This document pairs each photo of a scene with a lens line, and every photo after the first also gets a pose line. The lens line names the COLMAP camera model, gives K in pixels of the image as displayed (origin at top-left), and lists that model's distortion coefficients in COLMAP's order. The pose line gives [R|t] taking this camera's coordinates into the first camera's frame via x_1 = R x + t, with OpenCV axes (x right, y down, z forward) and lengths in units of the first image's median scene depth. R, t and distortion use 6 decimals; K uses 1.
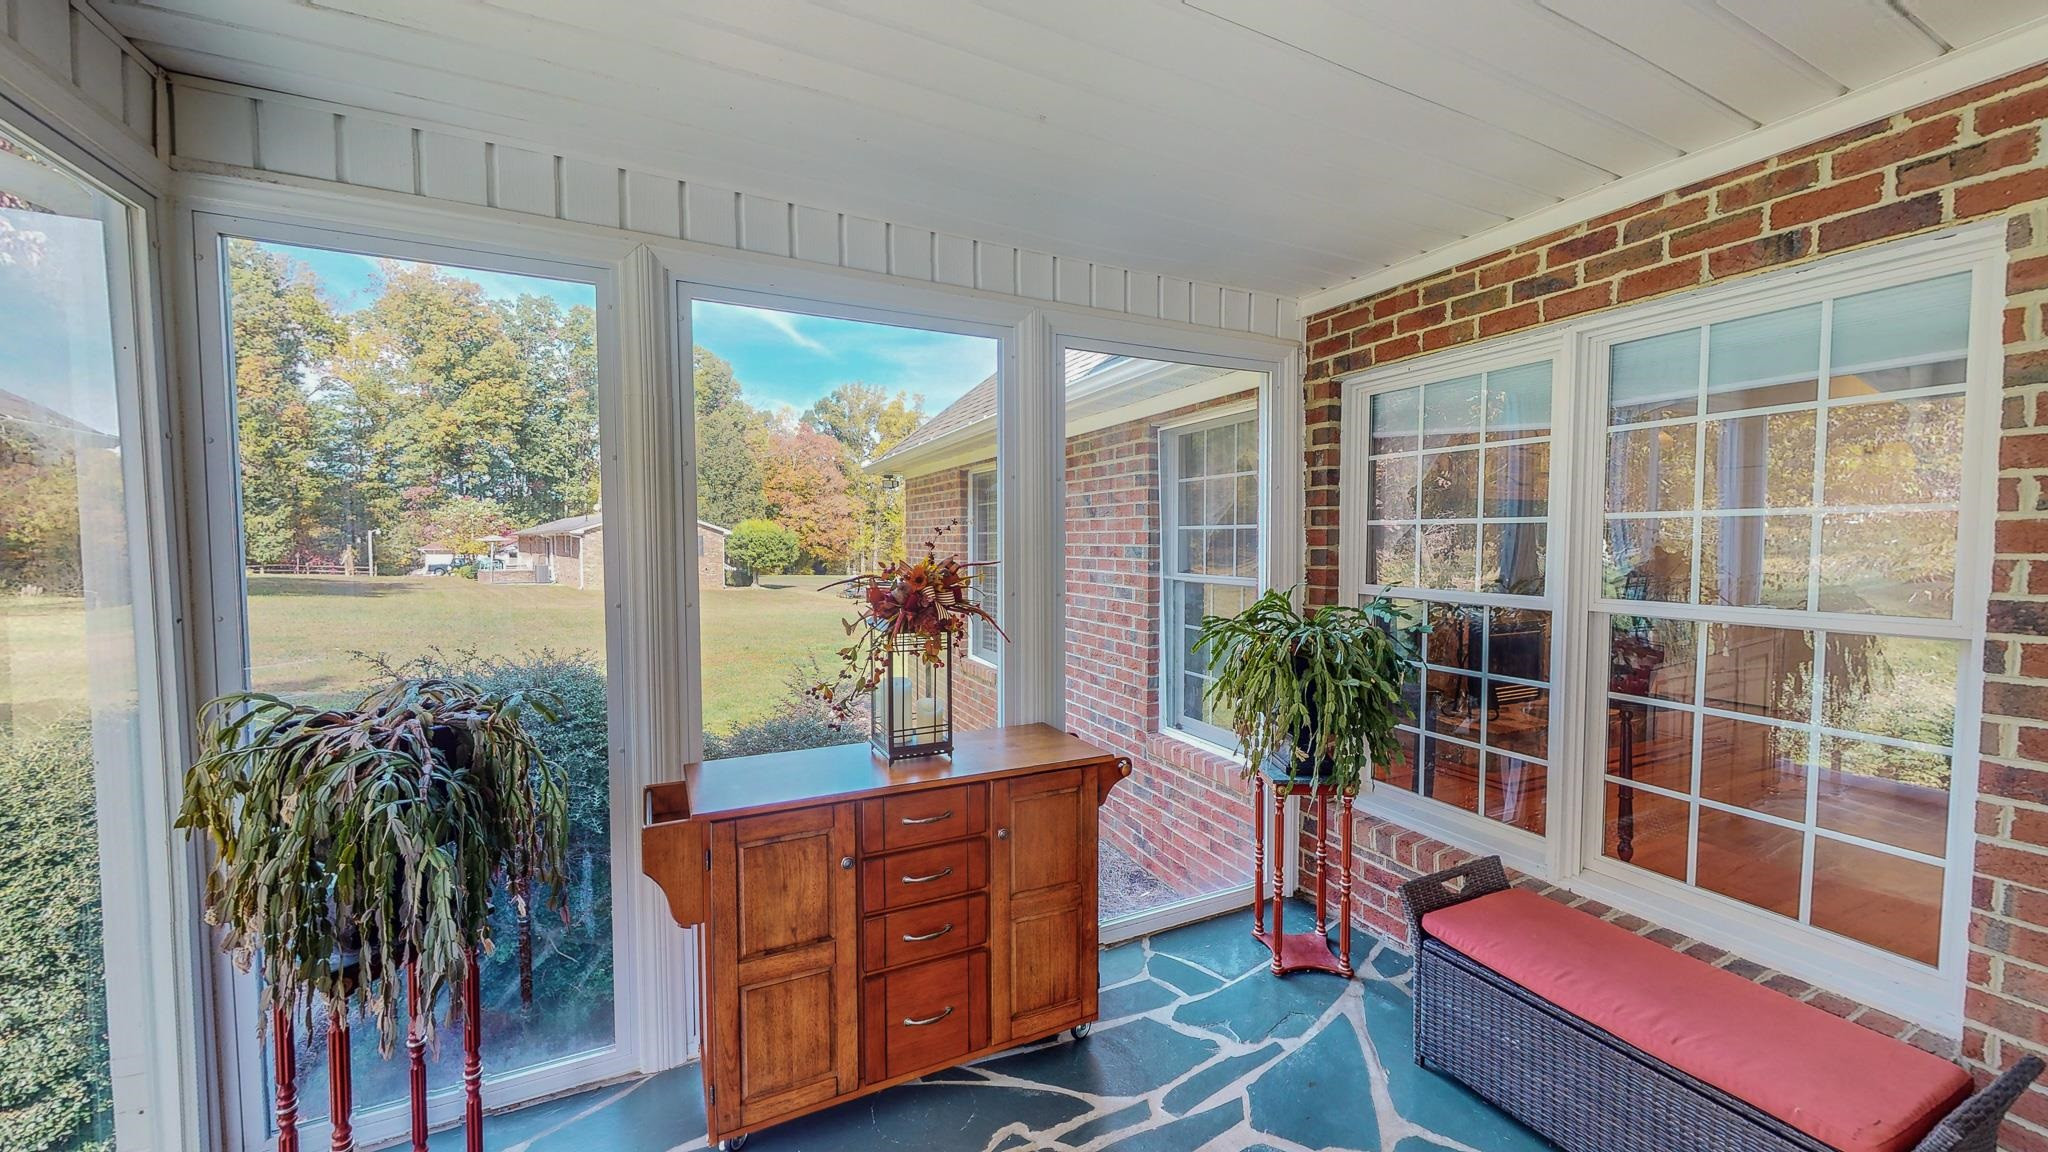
lens RADIAL K [[752.7, 0, 1024.8], [0, 752.7, 579.7], [0, 0, 1]] dist [0.000799, 0.000050]
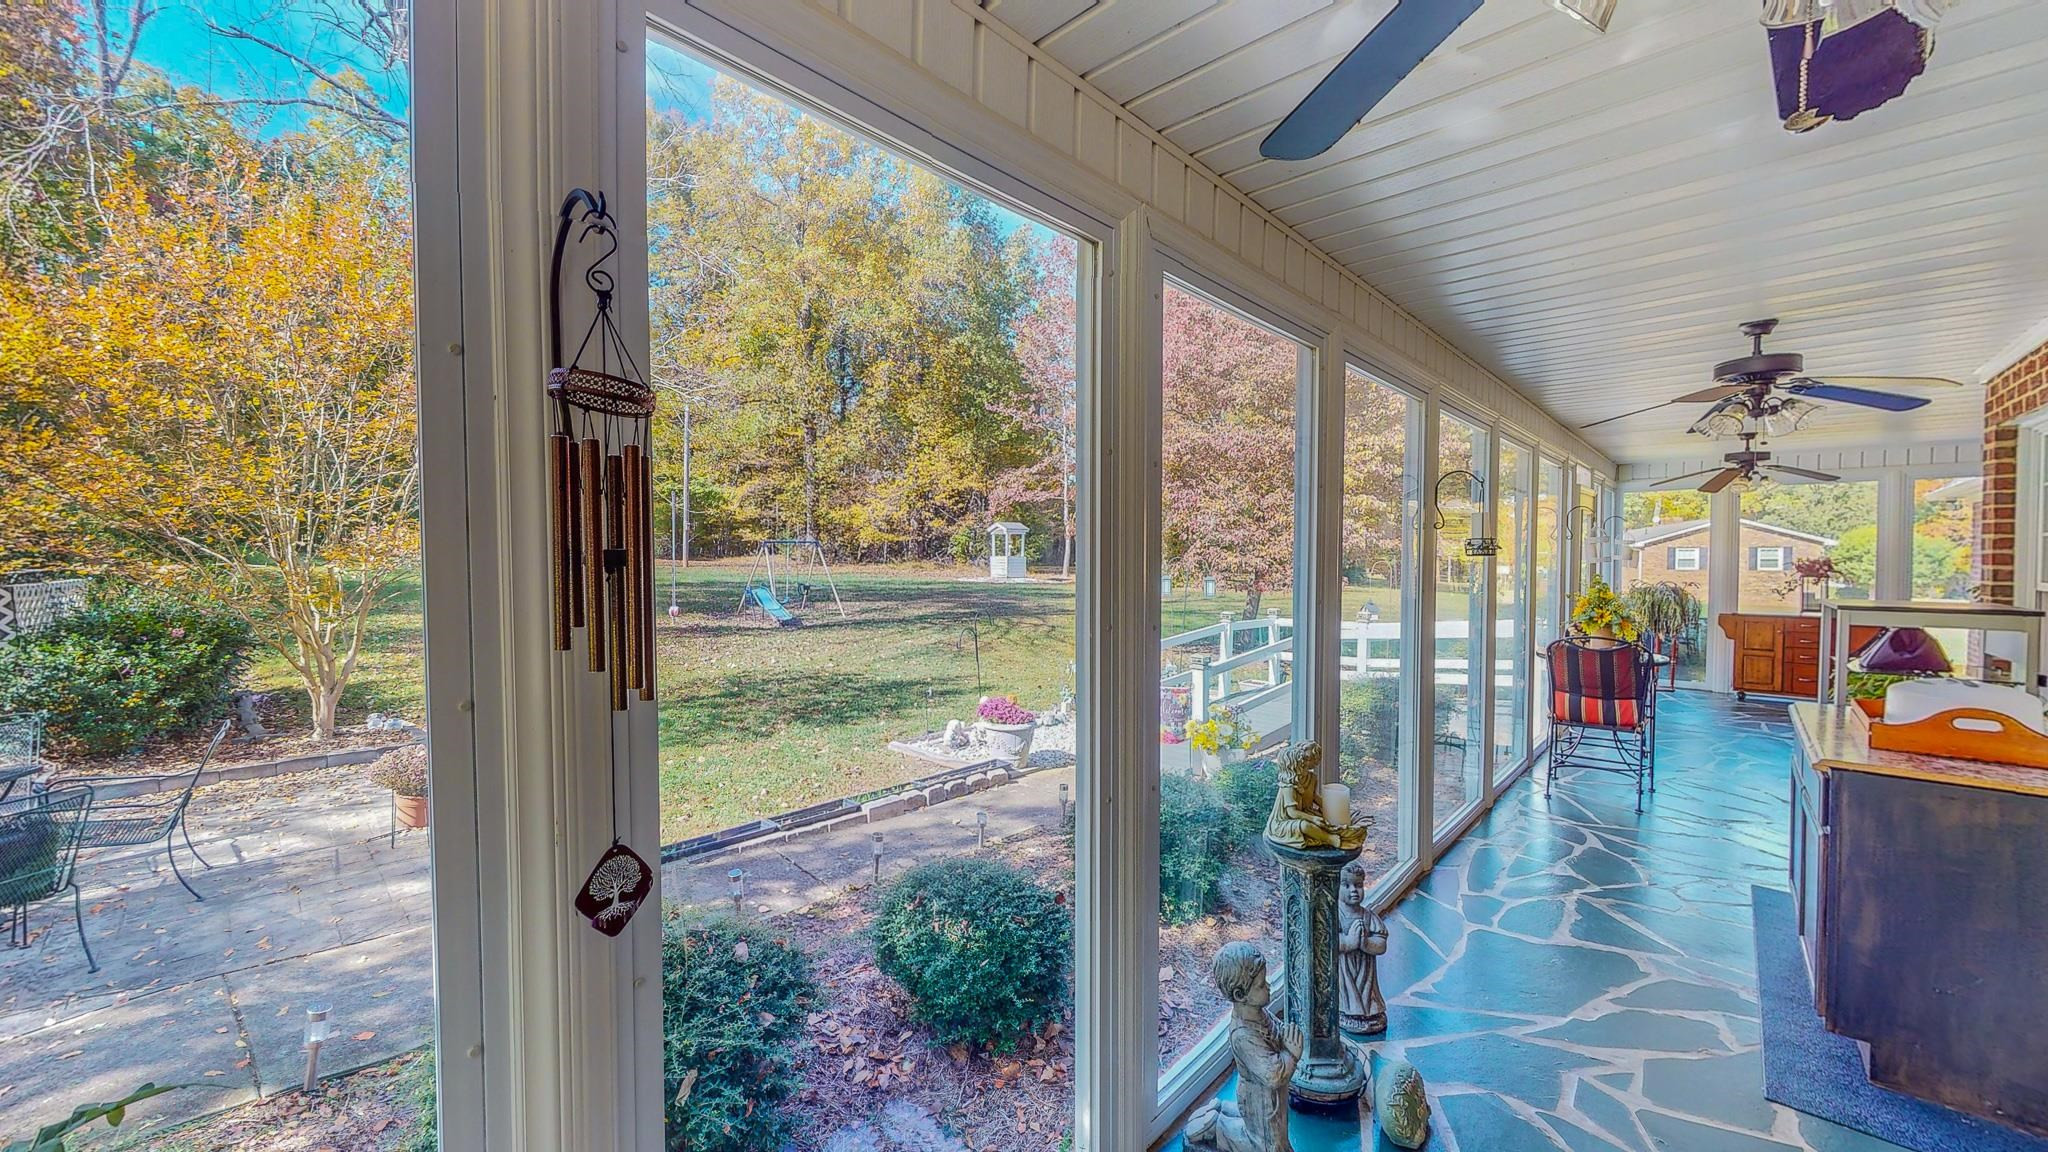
lens RADIAL K [[752.7, 0, 1024.8], [0, 752.7, 579.7], [0, 0, 1]] dist [0.000799, 0.000050]
pose [[0.356470, 0.027485, -0.933902, 2.045930], [-0.043548, 0.998970, 0.012778, 0.215463], [0.933291, 0.036114, 0.357300, -4.145312]]
